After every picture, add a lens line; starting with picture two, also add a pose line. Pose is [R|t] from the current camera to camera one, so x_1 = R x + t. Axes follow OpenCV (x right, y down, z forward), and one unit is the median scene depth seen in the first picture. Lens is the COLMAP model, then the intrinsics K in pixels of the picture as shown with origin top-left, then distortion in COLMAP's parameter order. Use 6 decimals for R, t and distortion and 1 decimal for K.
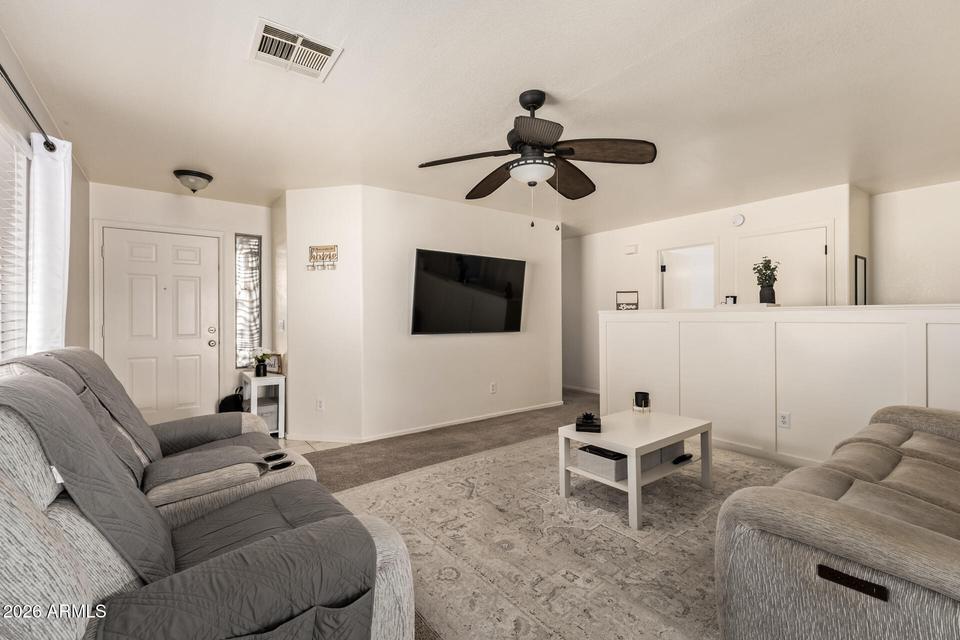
lens RADIAL K [[420.4, 0, 477.5], [0, 420.4, 318.0], [0, 0, 1]] dist [0.012543, -0.003211]
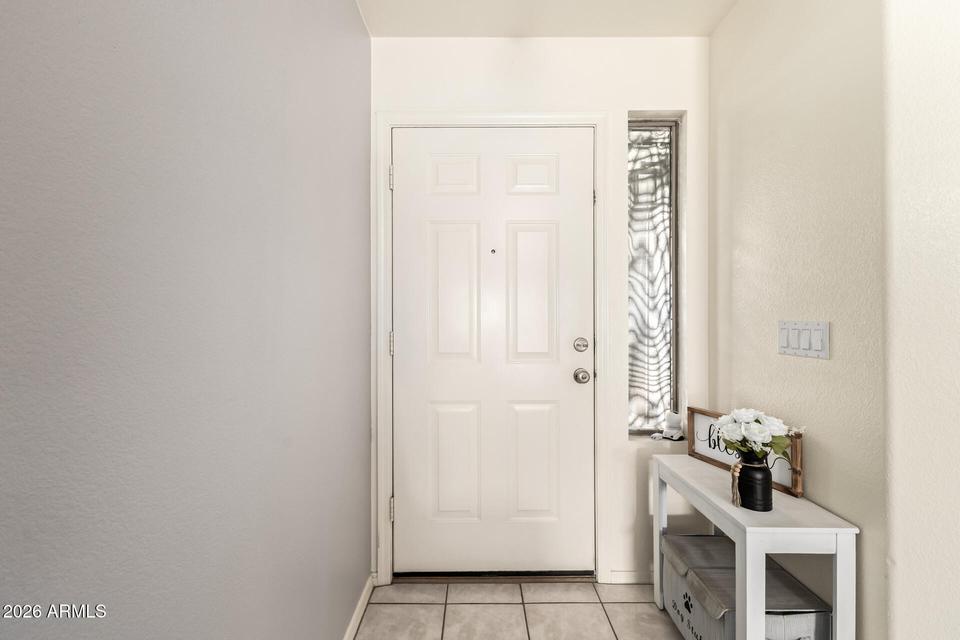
lens RADIAL K [[420.4, 0, 478.3], [0, 420.4, 322.4], [0, 0, 1]] dist [0.012543, -0.003211]
pose [[0.806758, 0.002988, -0.590874, -0.411629], [-0.000601, 0.999991, 0.004236, 0.003445], [0.590881, -0.003062, 0.806753, 0.531562]]
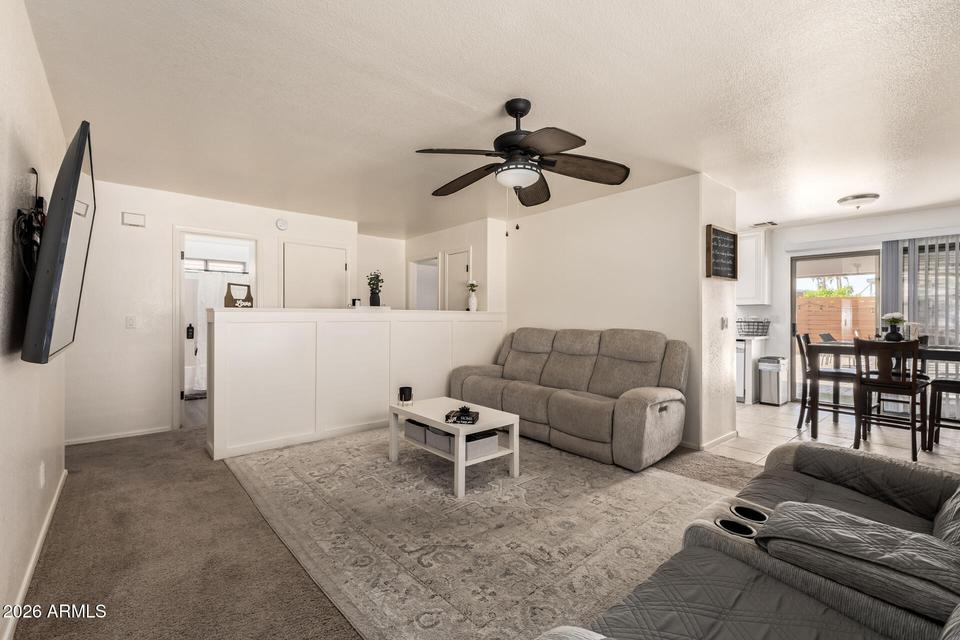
lens RADIAL K [[420.4, 0, 475.3], [0, 420.4, 318.4], [0, 0, 1]] dist [0.012543, -0.003211]
pose [[-0.071304, 0.000812, 0.997454, -0.945175], [-0.002164, 0.999997, -0.000968, 0.003119], [-0.997452, -0.002227, -0.071302, 1.233405]]
